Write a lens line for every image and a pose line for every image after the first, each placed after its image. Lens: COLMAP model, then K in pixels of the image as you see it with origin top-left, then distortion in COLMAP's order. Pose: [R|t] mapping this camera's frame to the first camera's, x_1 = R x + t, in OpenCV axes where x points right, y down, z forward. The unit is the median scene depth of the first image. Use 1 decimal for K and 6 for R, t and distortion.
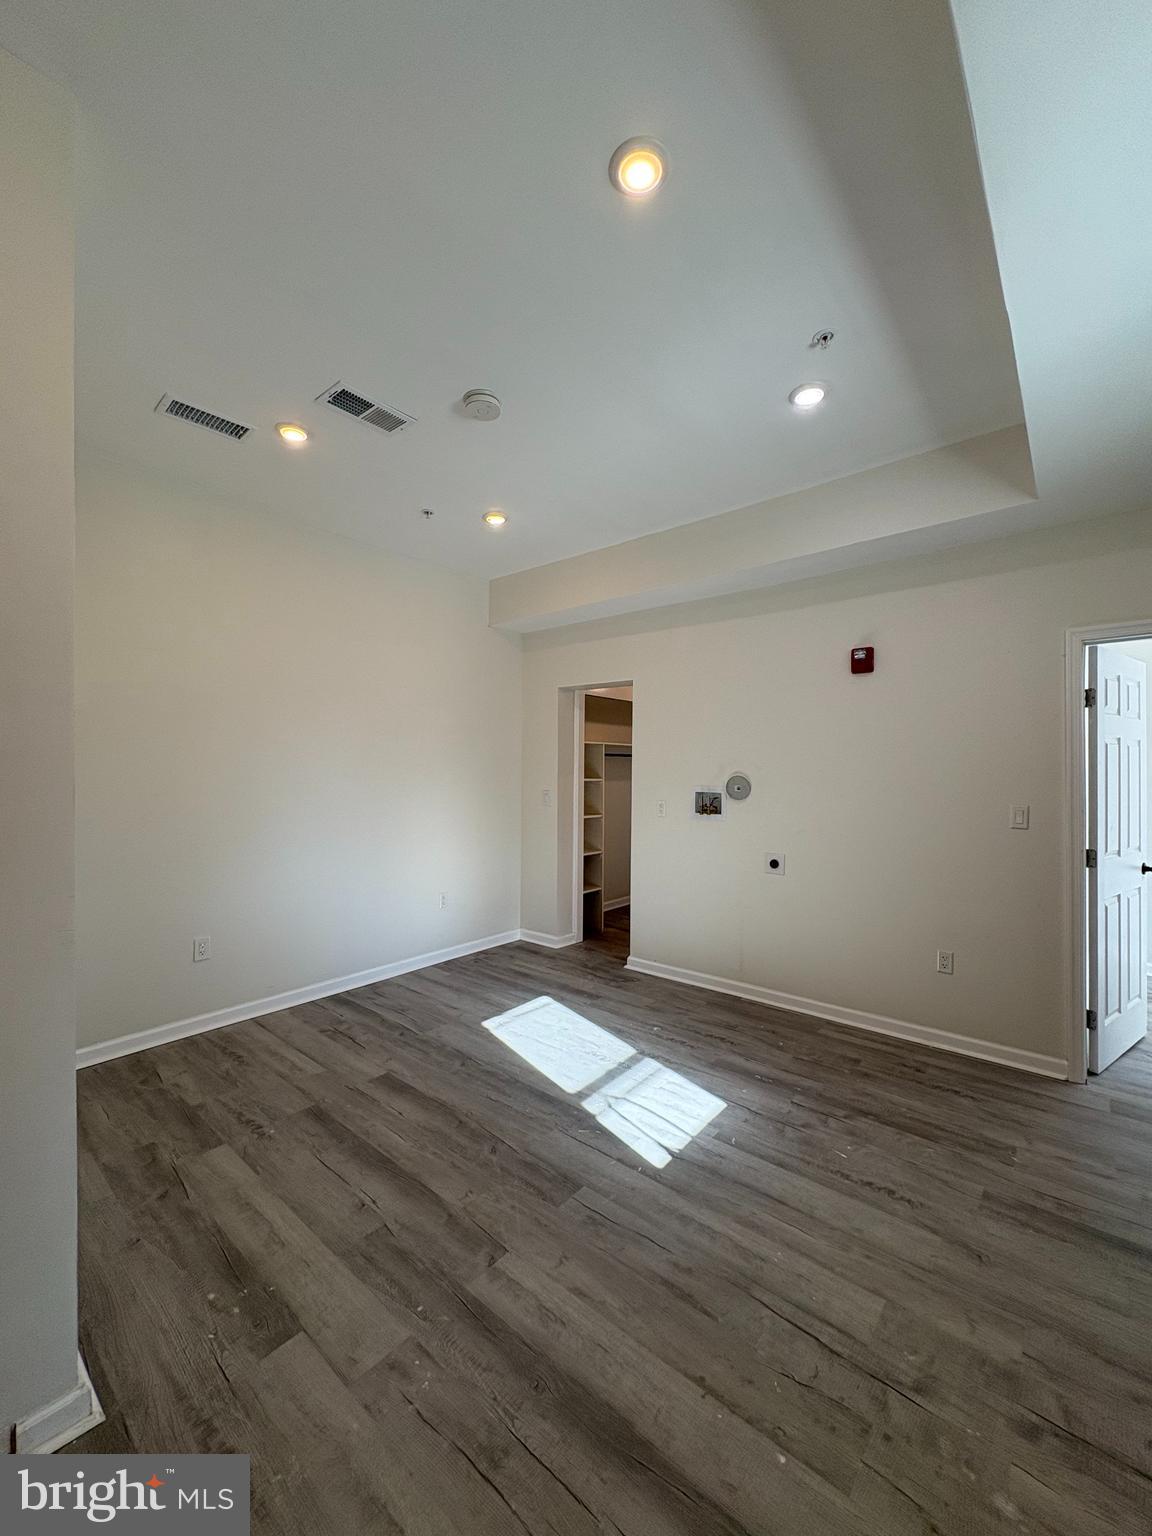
lens RADIAL K [[612.3, 0, 576.0], [0, 612.3, 768.0], [0, 0, 1]] dist [0.002430, 0.000679]
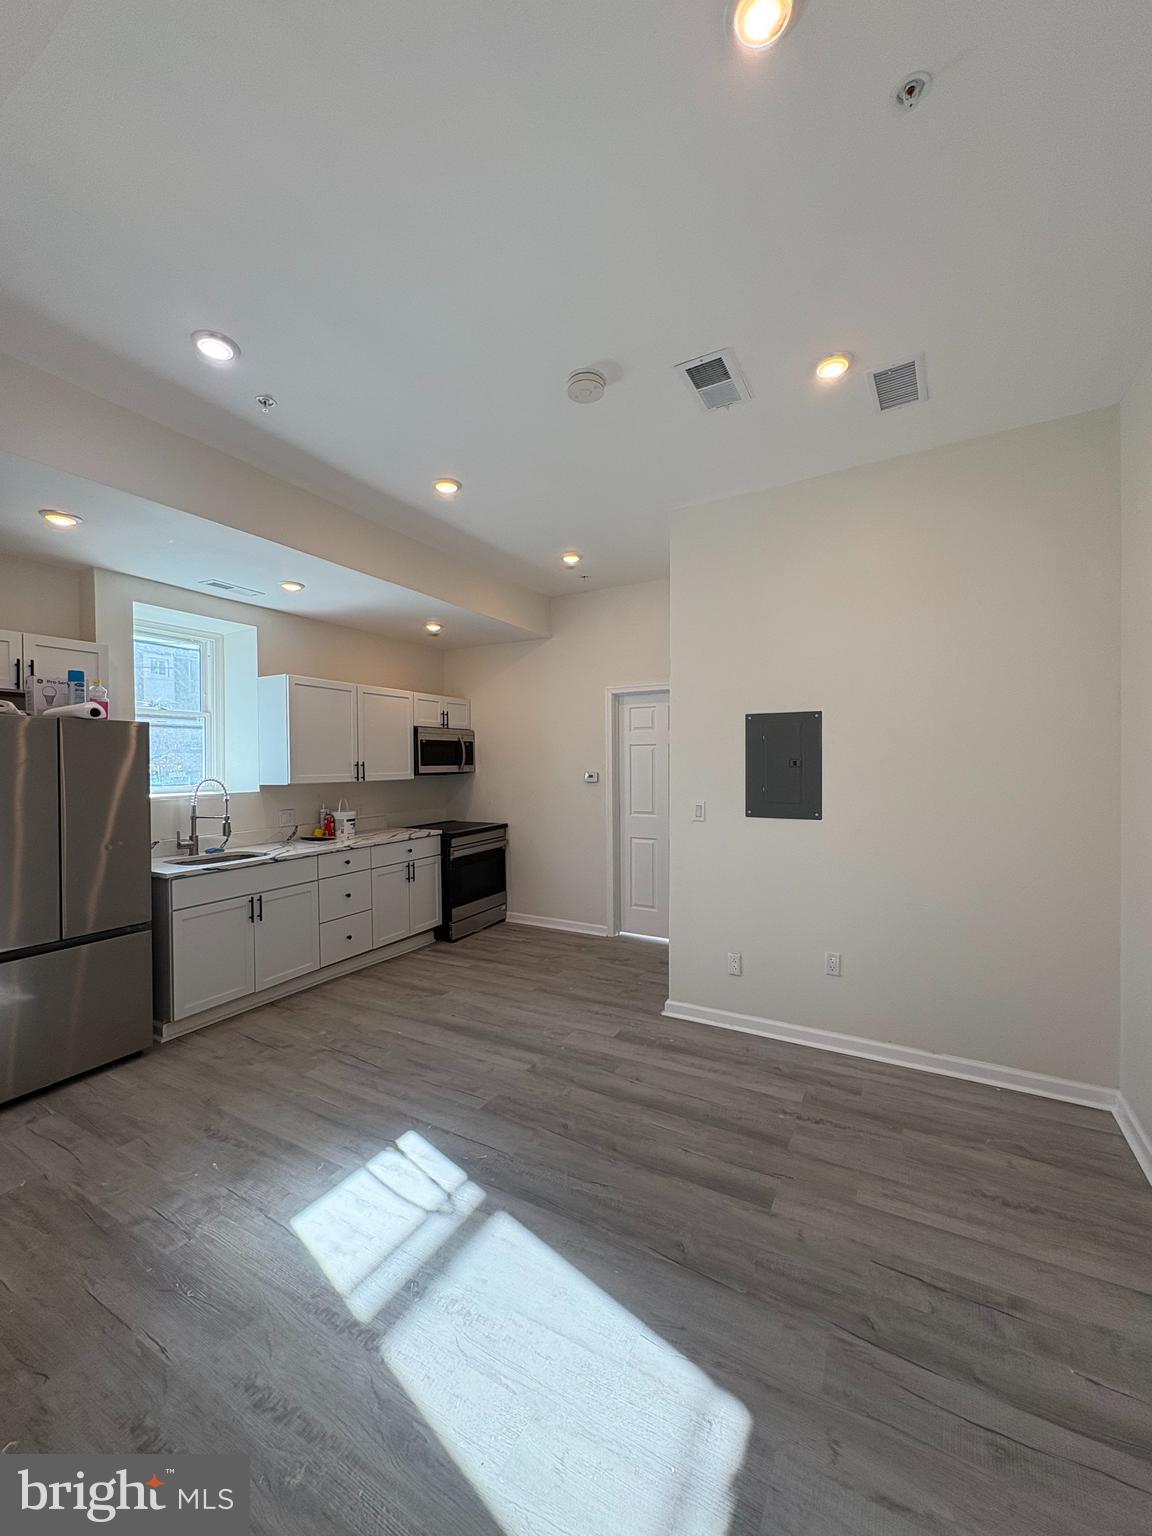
lens RADIAL K [[612.3, 0, 576.0], [0, 612.3, 768.0], [0, 0, 1]] dist [0.002430, 0.000679]
pose [[-0.981874, 0.004532, -0.189480, 0.049090], [0.002456, 0.999934, 0.011189, -0.017322], [0.189518, 0.010521, -0.981821, 2.113409]]
